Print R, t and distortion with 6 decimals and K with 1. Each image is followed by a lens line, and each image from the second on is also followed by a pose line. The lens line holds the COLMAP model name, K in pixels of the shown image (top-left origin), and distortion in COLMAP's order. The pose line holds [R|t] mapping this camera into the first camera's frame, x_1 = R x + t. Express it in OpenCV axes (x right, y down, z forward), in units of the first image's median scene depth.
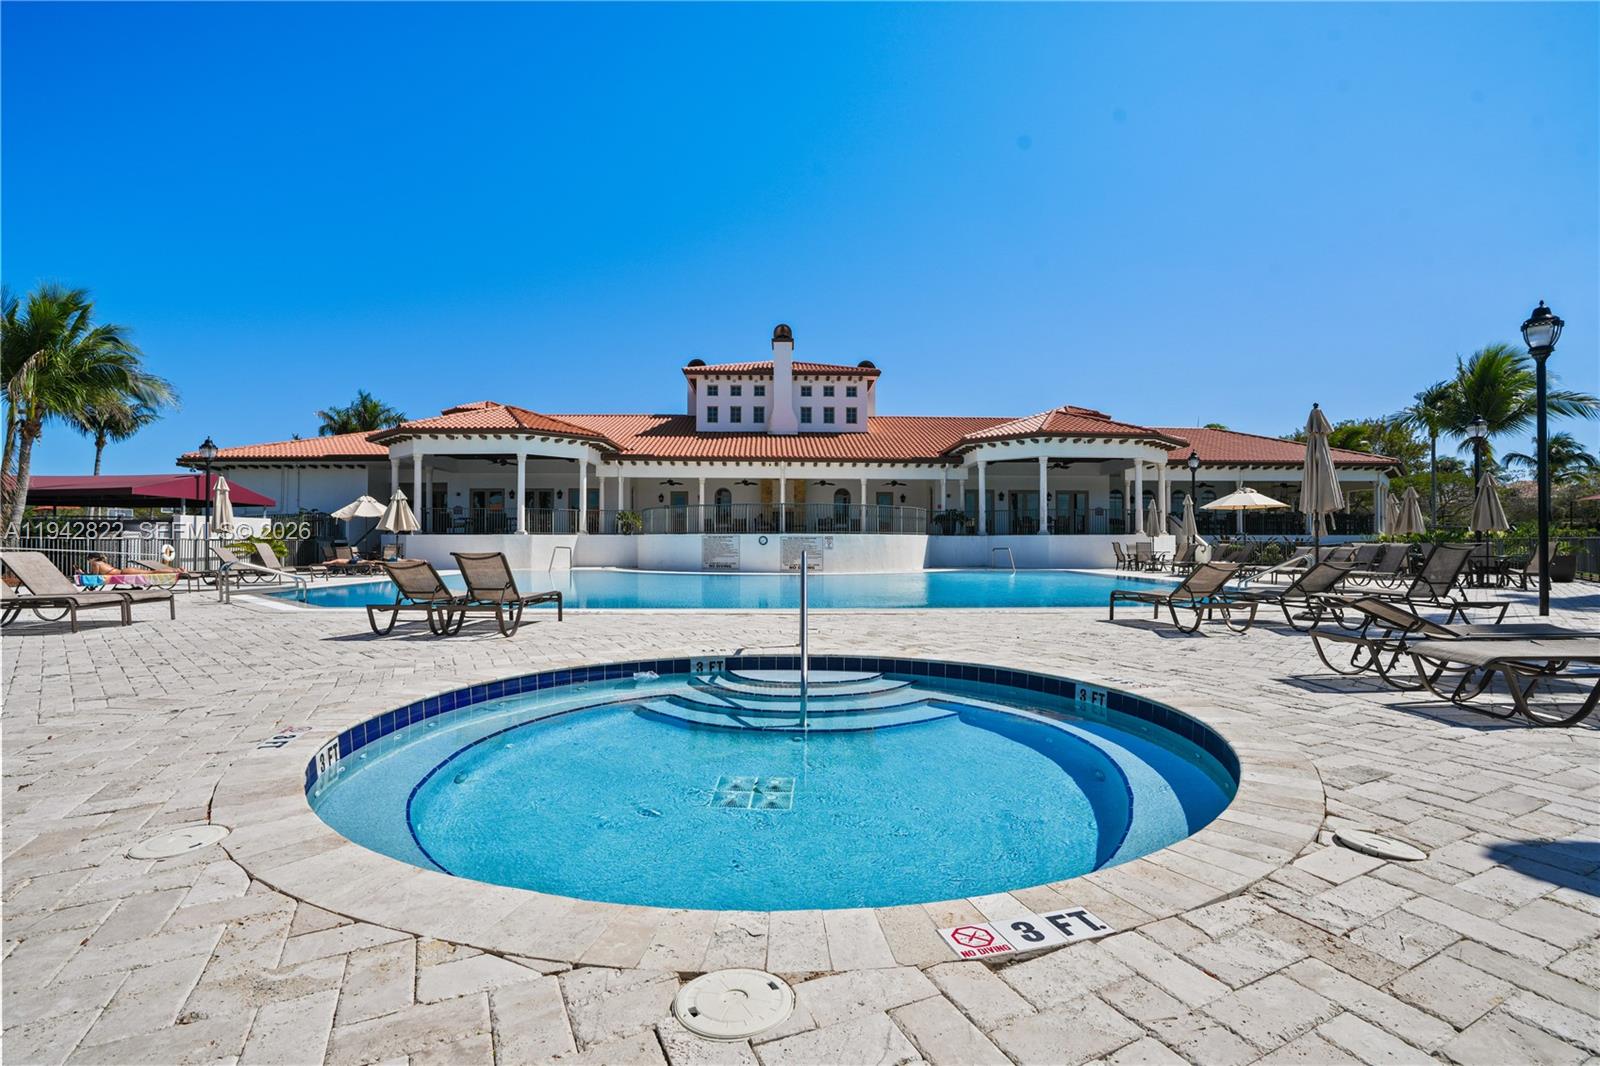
lens RADIAL K [[756.8, 0, 800.0], [0, 756.8, 533.0], [0, 0, 1]] dist [-0.021070, 0.000141]
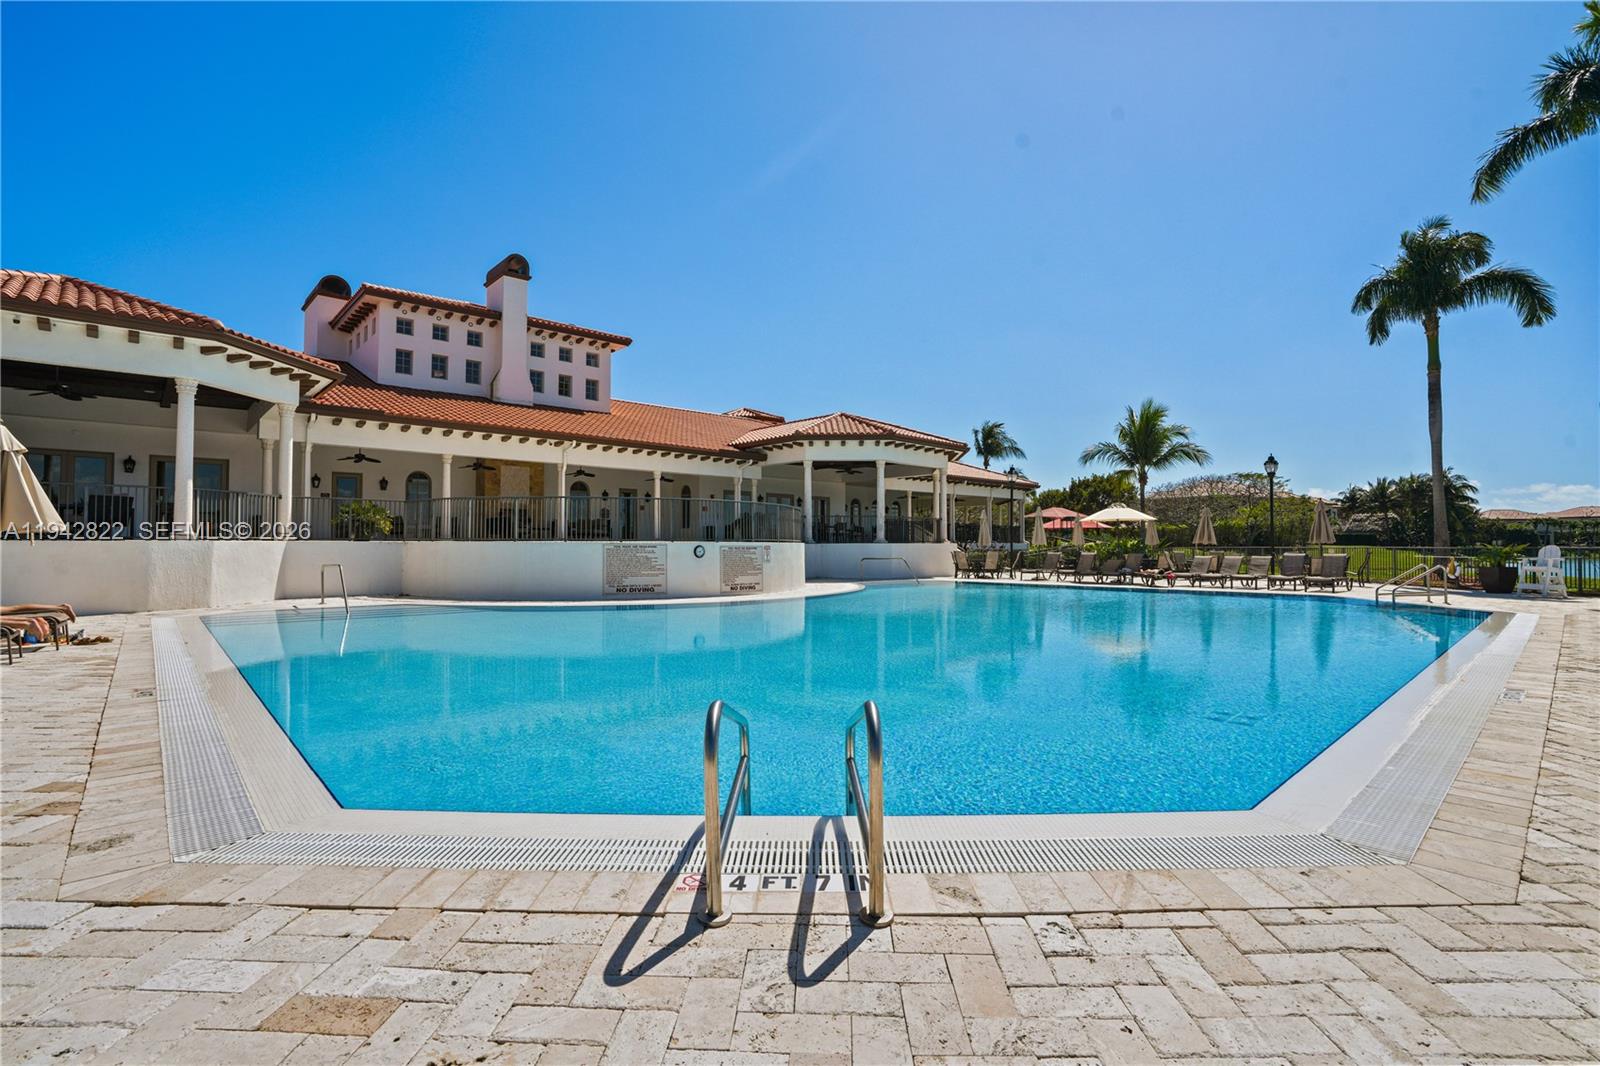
lens RADIAL K [[756.8, 0, 800.0], [0, 756.8, 533.0], [0, 0, 1]] dist [-0.021070, 0.000141]
pose [[0.755152, 0.010832, 0.655461, -0.292079], [-0.010436, 0.999935, -0.004502, -0.003808], [-0.655467, -0.003440, 0.755216, 0.262198]]
